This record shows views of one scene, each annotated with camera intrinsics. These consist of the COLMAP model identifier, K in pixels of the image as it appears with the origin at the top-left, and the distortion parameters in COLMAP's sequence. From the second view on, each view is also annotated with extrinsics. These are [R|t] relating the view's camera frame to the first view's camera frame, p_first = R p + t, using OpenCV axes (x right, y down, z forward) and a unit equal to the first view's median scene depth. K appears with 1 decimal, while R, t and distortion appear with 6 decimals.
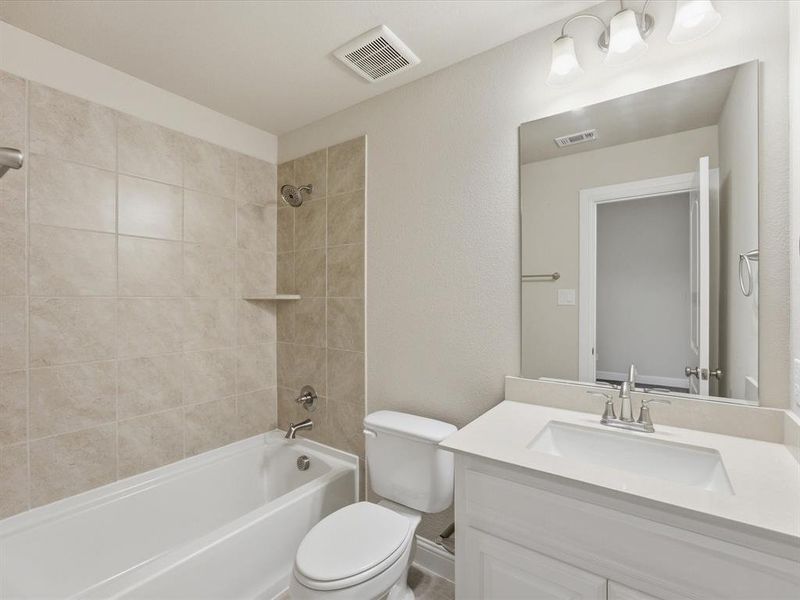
lens RADIAL K [[366.2, 0, 399.3], [0, 366.2, 298.8], [0, 0, 1]] dist [0.001314, -0.000679]
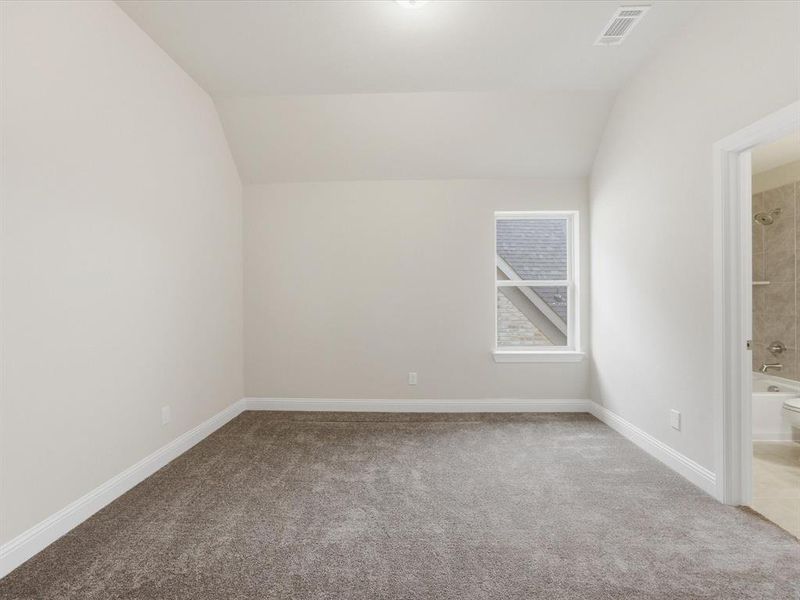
lens RADIAL K [[366.2, 0, 401.2], [0, 366.2, 297.4], [0, 0, 1]] dist [0.001314, -0.000679]
pose [[0.550434, -0.001867, -0.834876, 0.163114], [0.005434, 0.999984, 0.001346, 0.047647], [0.834861, -0.005278, 0.550436, -1.156098]]
